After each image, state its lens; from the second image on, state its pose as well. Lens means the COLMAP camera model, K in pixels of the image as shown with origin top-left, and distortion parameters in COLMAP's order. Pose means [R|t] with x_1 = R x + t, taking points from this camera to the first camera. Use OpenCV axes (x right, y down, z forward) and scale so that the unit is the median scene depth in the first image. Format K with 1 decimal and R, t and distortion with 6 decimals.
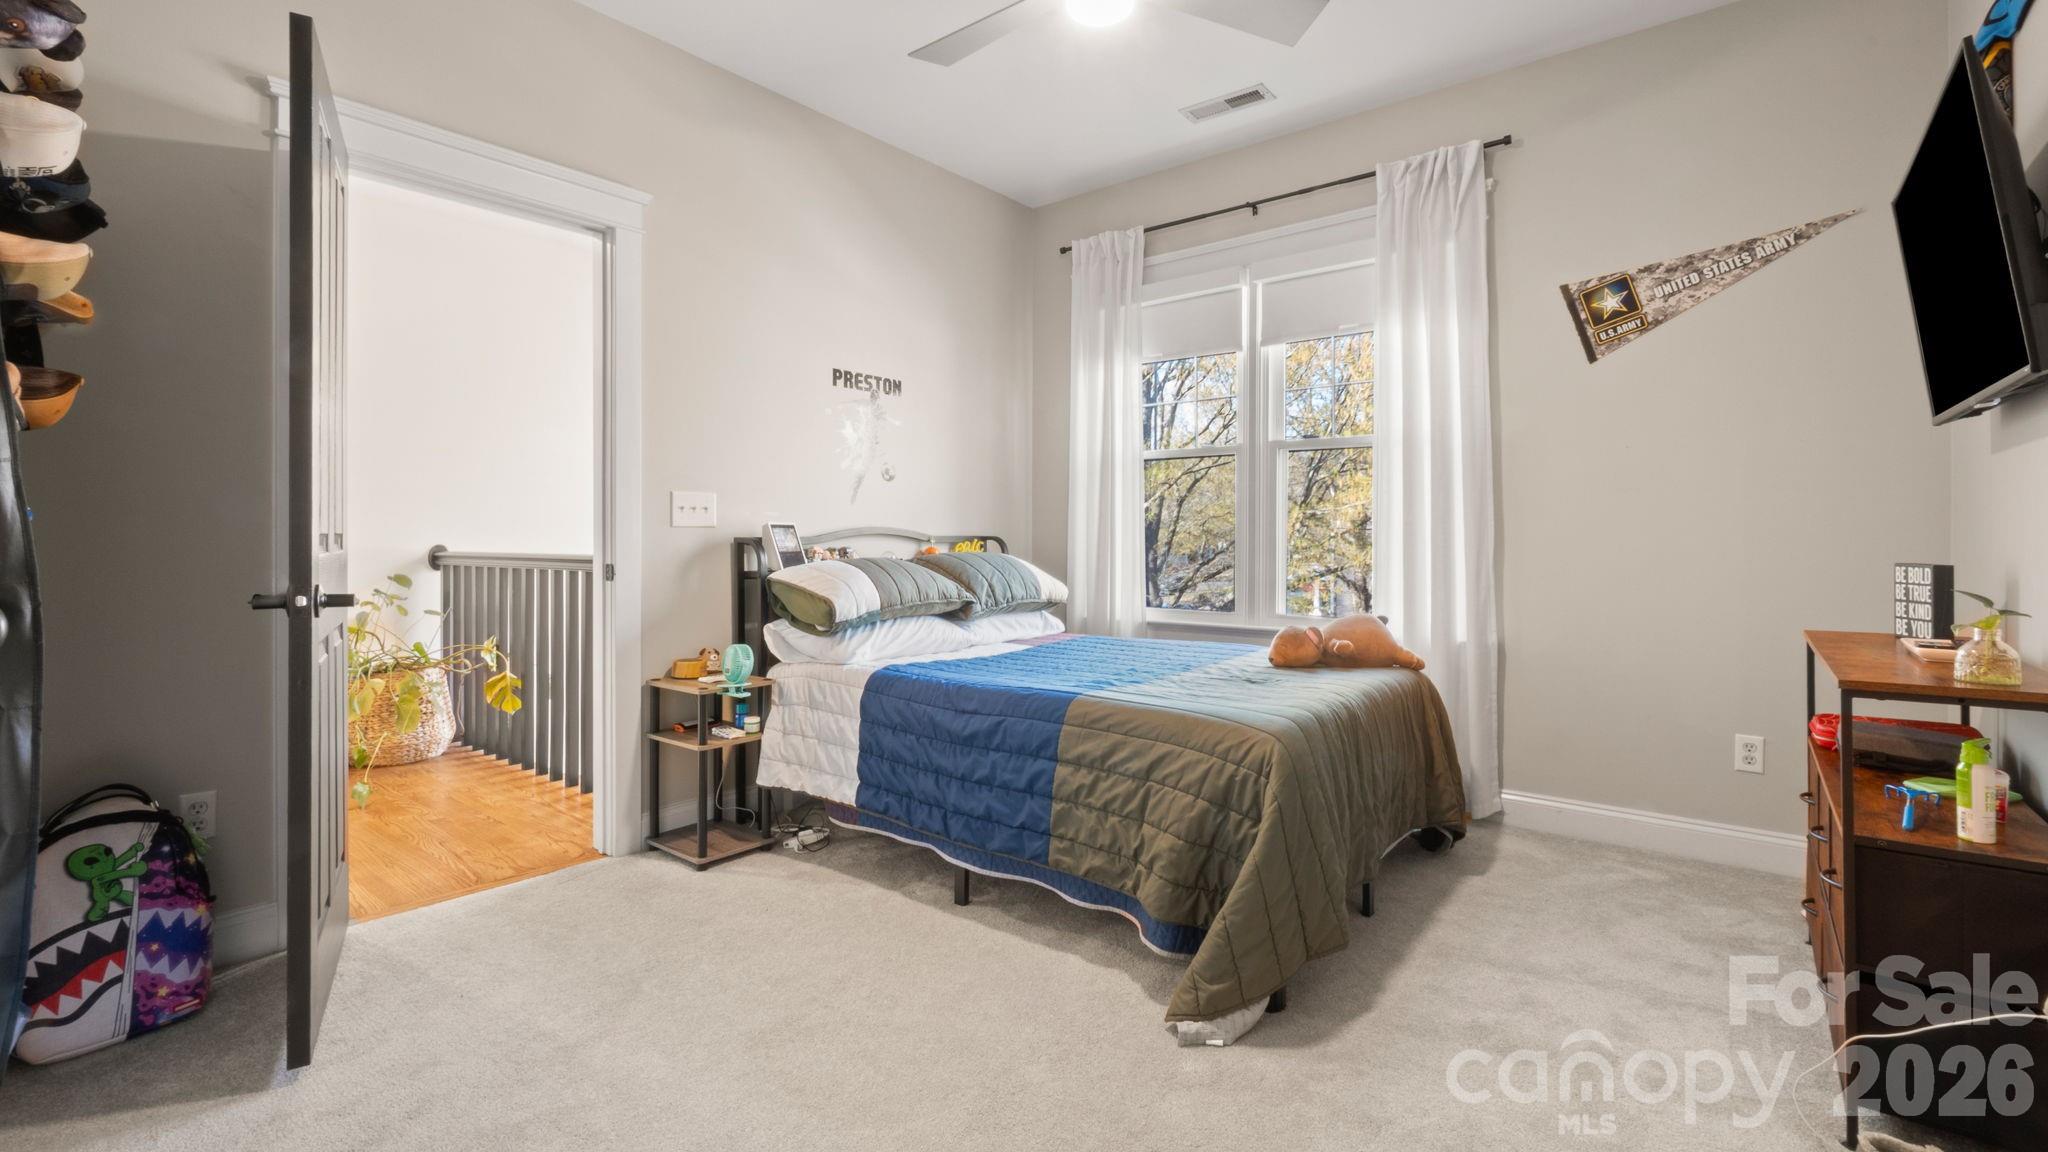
lens RADIAL K [[901.1, 0, 1009.3], [0, 901.1, 539.2], [0, 0, 1]] dist [-0.004671, -0.000207]
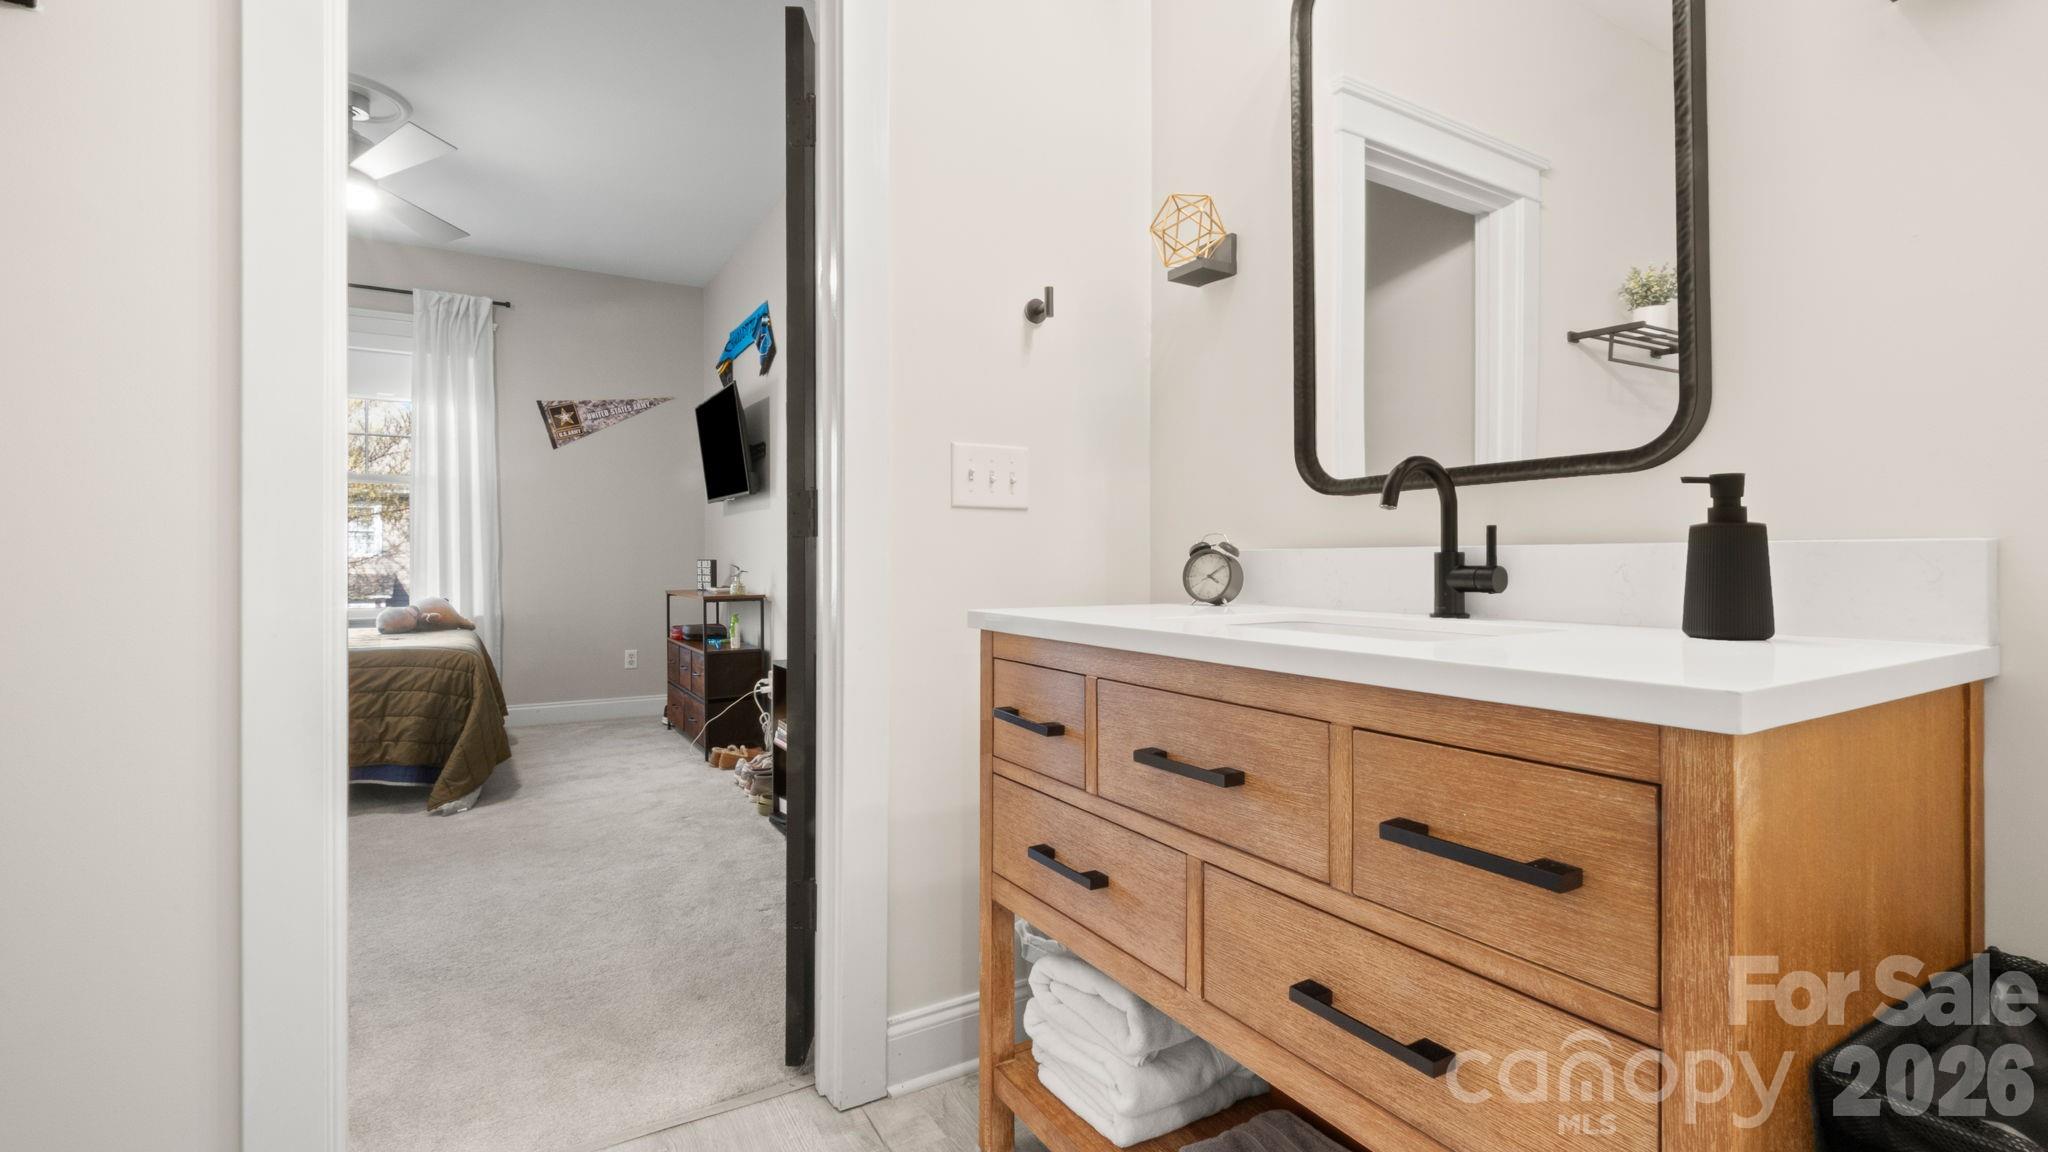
lens RADIAL K [[901.1, 0, 1024.3], [0, 901.1, 564.2], [0, 0, 1]] dist [-0.004671, -0.000207]
pose [[0.340843, -0.003067, 0.940115, -0.707759], [0.000623, 0.999995, 0.003036, 0.022832], [-0.940120, -0.000449, 0.340844, -0.466636]]
